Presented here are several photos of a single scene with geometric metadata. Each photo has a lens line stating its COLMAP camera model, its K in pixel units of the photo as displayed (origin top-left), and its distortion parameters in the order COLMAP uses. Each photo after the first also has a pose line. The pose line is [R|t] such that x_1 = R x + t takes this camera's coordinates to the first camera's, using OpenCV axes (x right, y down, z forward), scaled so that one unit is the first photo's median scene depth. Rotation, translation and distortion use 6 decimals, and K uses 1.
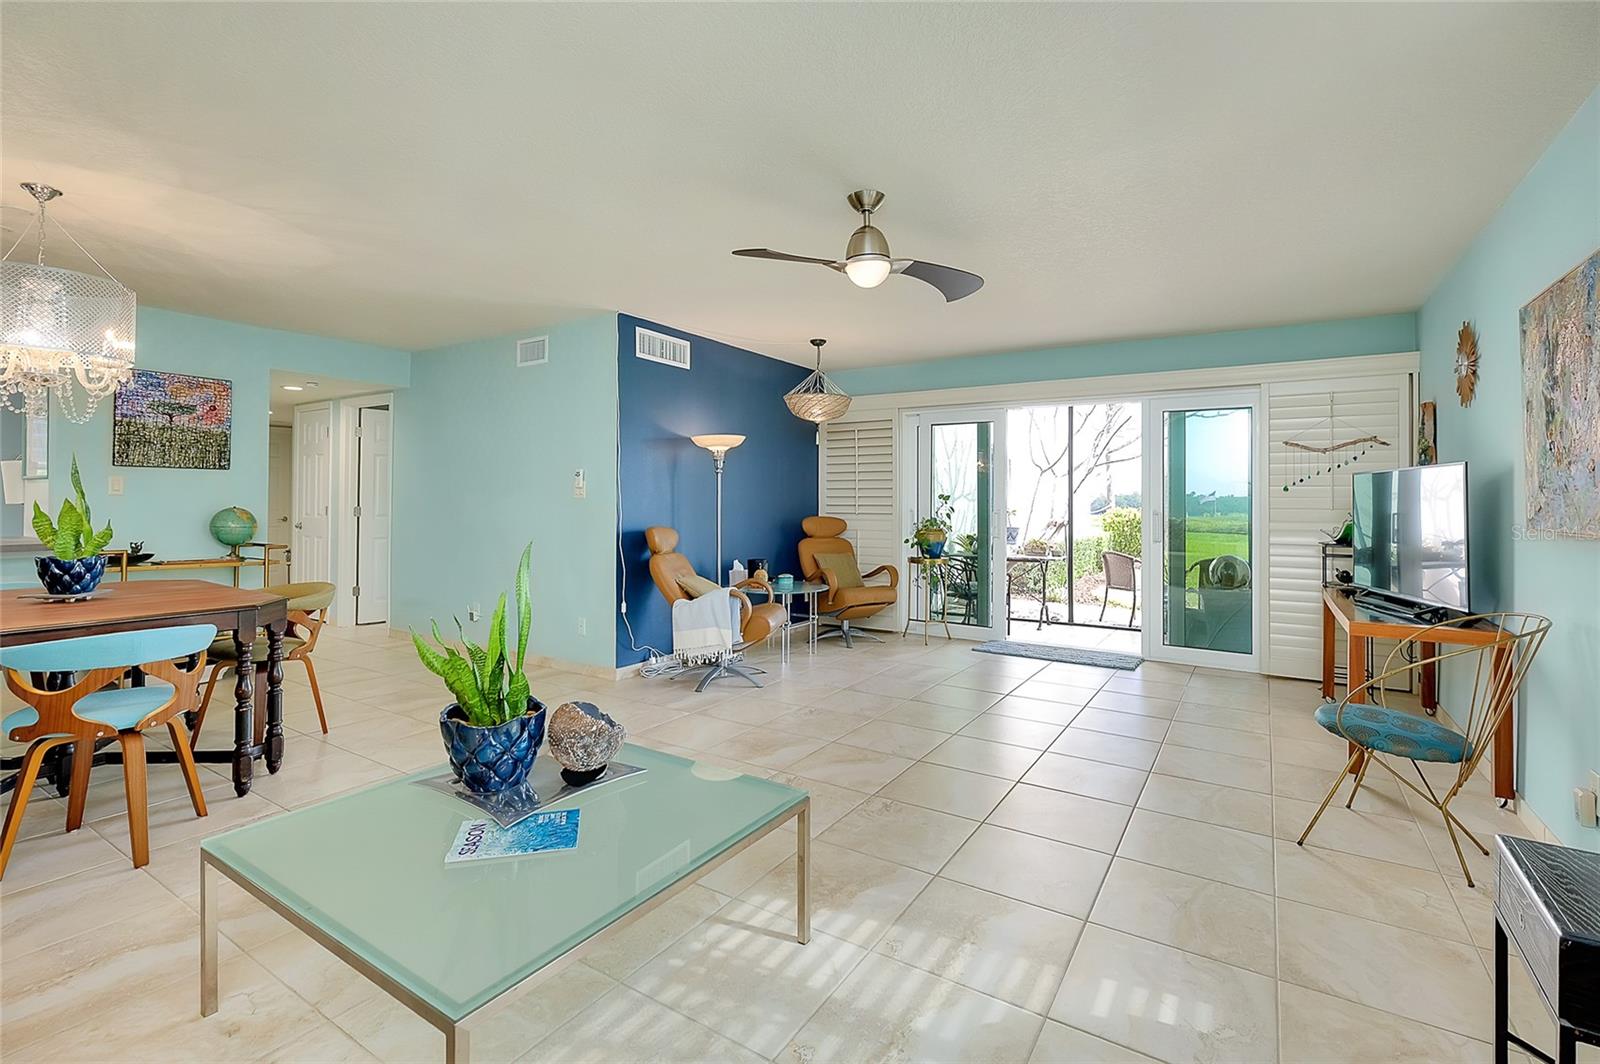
lens RADIAL K [[720.5, 0, 780.1], [0, 720.5, 496.1], [0, 0, 1]] dist [-0.009309, -0.000178]
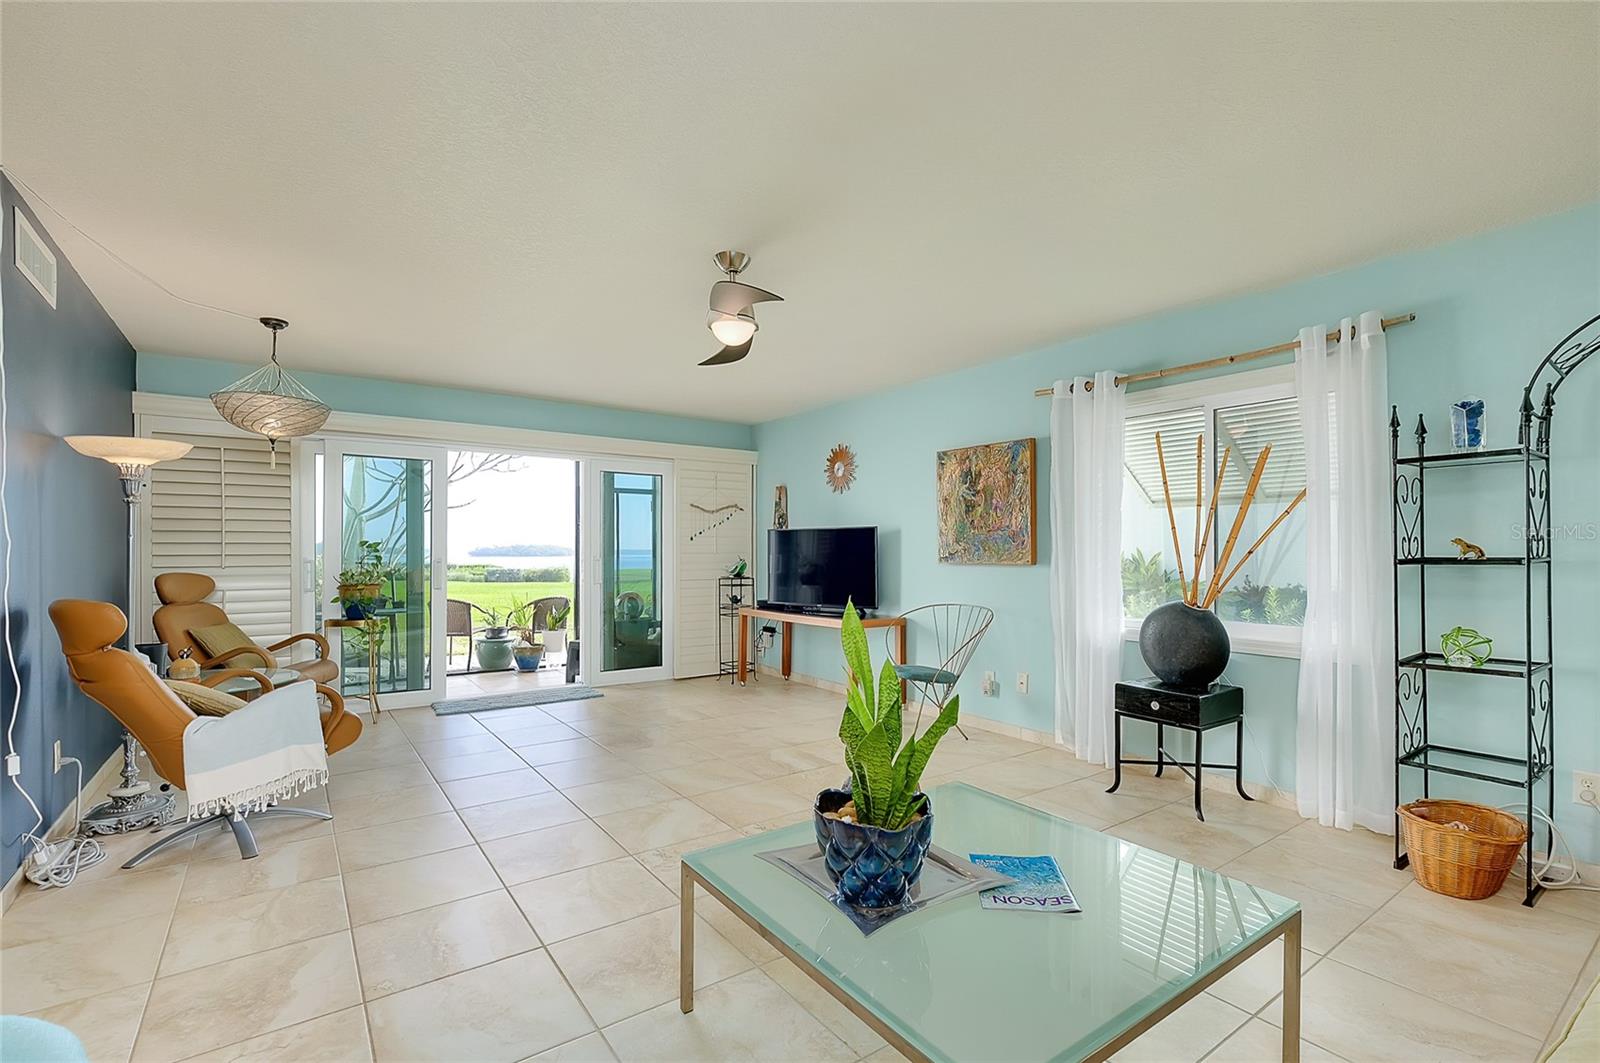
lens RADIAL K [[720.5, 0, 796.6], [0, 720.5, 546.8], [0, 0, 1]] dist [-0.009309, -0.000178]
pose [[0.360383, -0.001915, 0.932802, -0.449610], [-0.004634, 0.999982, 0.003843, -0.001000], [-0.932793, -0.005707, 0.360368, 0.293840]]
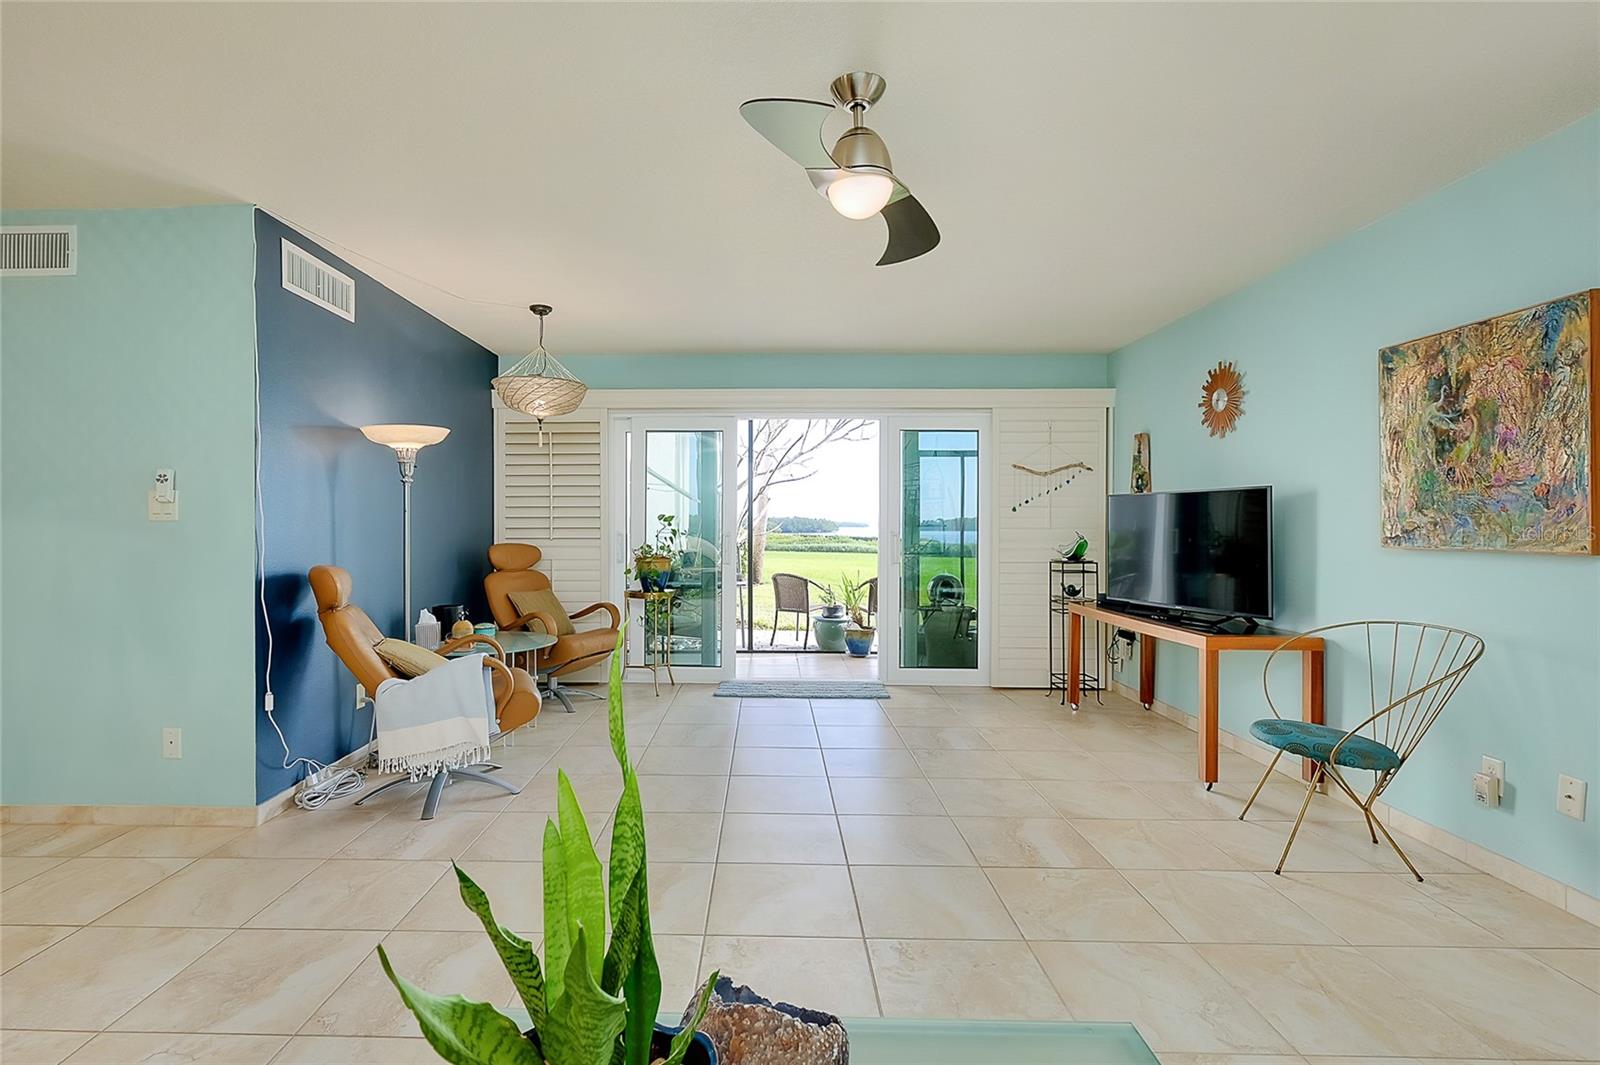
lens RADIAL K [[760.5, 0, 747.9], [0, 760.5, 526.0], [0, 0, 1]] dist [-0.006144, -0.000358]
pose [[0.848900, -0.006946, 0.528508, -0.197394], [0.000493, 0.999924, 0.012351, 0.000263], [-0.528554, -0.010224, 0.848838, 0.235439]]
